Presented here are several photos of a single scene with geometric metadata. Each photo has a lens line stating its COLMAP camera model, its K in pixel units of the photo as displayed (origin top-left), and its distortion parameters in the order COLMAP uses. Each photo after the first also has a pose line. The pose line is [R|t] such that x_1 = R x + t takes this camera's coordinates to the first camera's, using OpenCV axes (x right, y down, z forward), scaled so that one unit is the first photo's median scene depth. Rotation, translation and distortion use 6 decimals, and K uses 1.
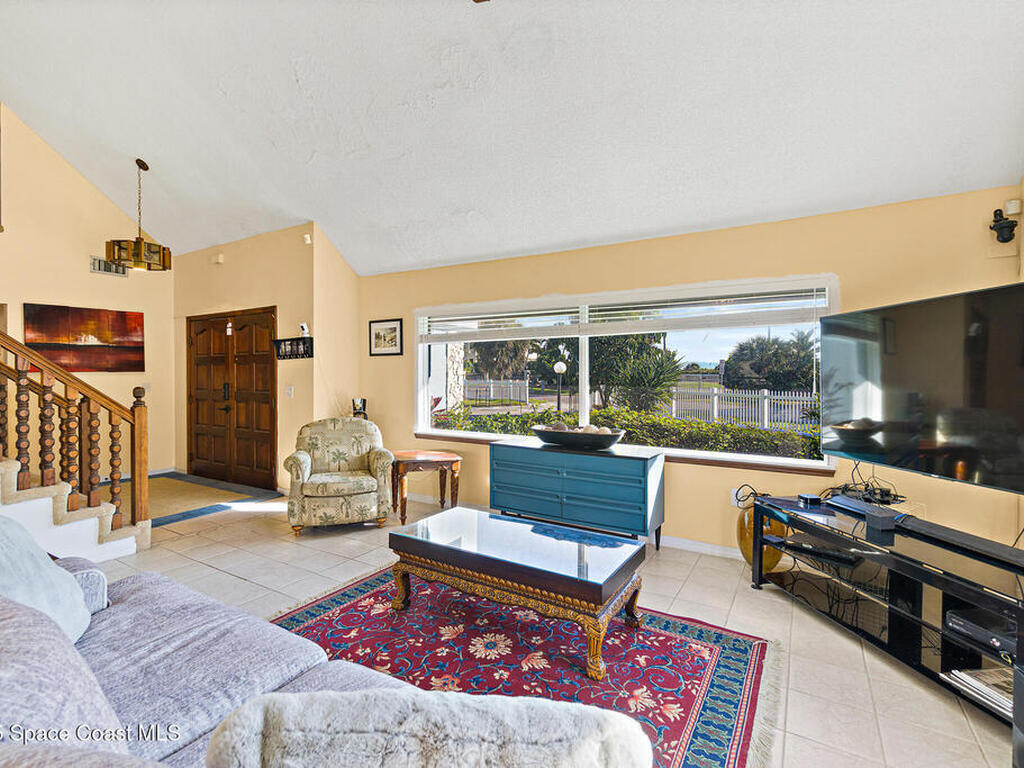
lens RADIAL K [[496.6, 0, 498.6], [0, 496.6, 380.3], [0, 0, 1]] dist [0.000315, 0.000994]
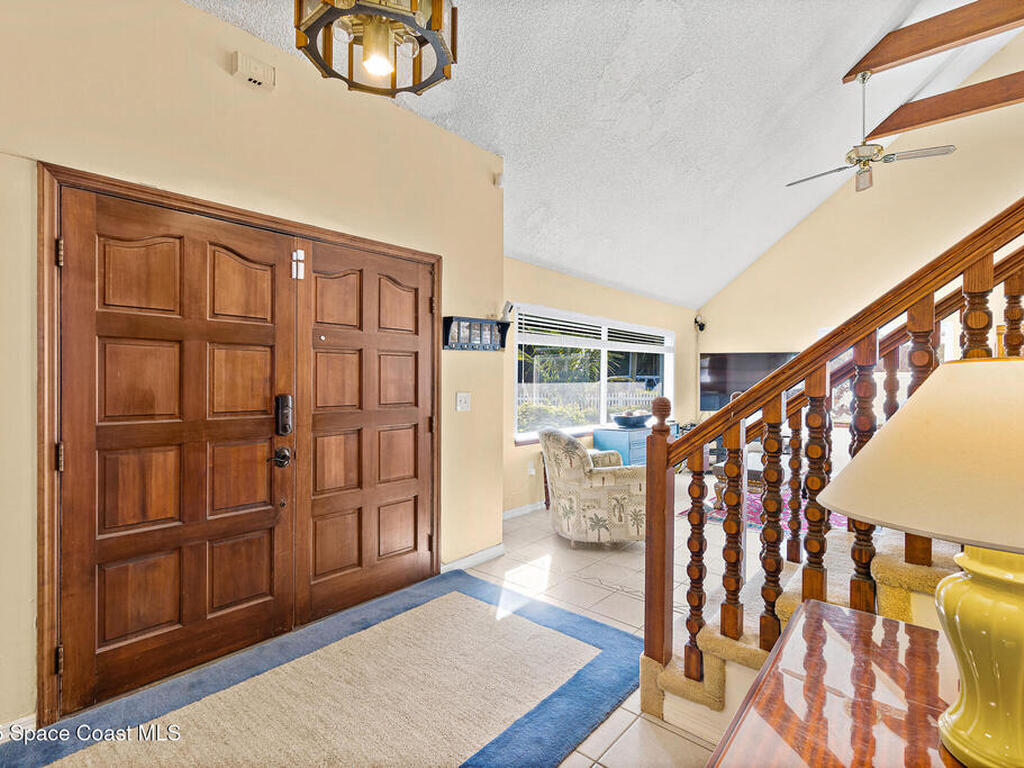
lens RADIAL K [[496.6, 0, 498.6], [0, 496.6, 380.3], [0, 0, 1]] dist [0.000315, 0.000994]
pose [[0.159218, -0.006896, 0.987219, -1.035702], [0.008527, 0.999948, 0.005610, -0.007823], [-0.987207, 0.007525, 0.159268, 0.858499]]
